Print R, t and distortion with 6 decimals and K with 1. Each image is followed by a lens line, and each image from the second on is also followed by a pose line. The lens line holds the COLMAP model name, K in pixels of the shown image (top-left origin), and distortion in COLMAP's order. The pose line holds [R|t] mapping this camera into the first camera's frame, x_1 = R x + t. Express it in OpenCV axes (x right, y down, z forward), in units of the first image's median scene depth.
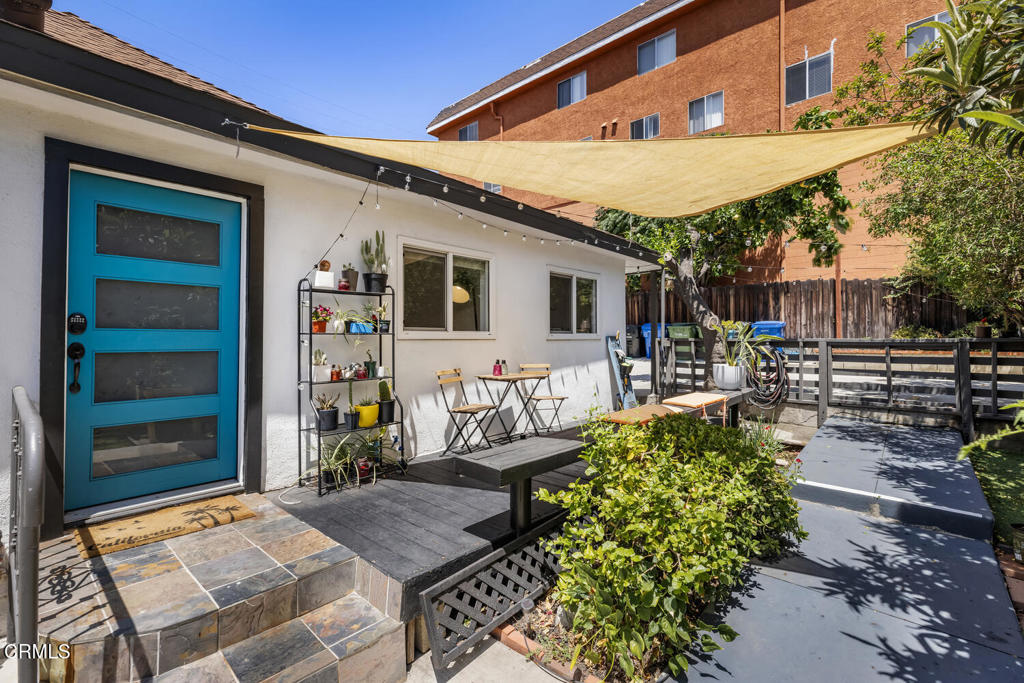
lens RADIAL K [[469.1, 0, 508.0], [0, 469.1, 336.8], [0, 0, 1]] dist [0.004474, 0.000421]
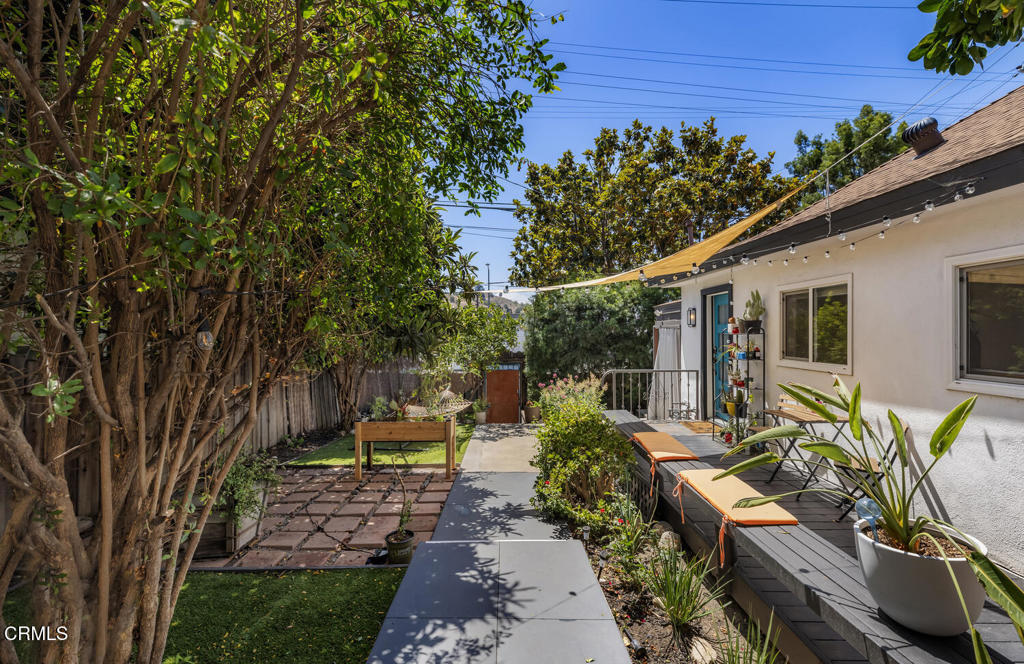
lens RADIAL K [[472.5, 0, 504.9], [0, 472.5, 330.5], [0, 0, 1]] dist [-0.016649, -0.000182]
pose [[-0.748122, -0.000215, -0.663561, 1.767901], [0.010952, 0.999860, -0.012672, -0.120001], [0.663471, -0.016748, -0.748015, 2.126995]]
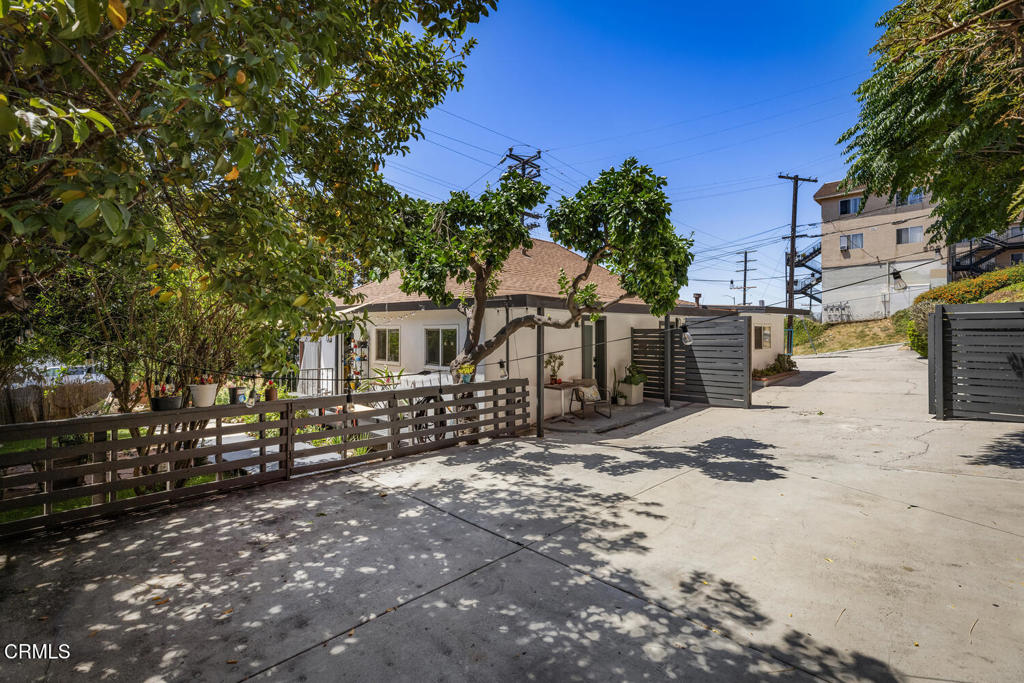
lens RADIAL K [[445.1, 0, 505.6], [0, 445.1, 332.8], [0, 0, 1]] dist [-0.004046, -0.000121]
pose [[-0.045445, -0.007427, -0.998939, 3.547380], [0.008329, 0.999935, -0.007813, -0.218544], [0.998932, -0.008676, -0.045380, 2.773225]]
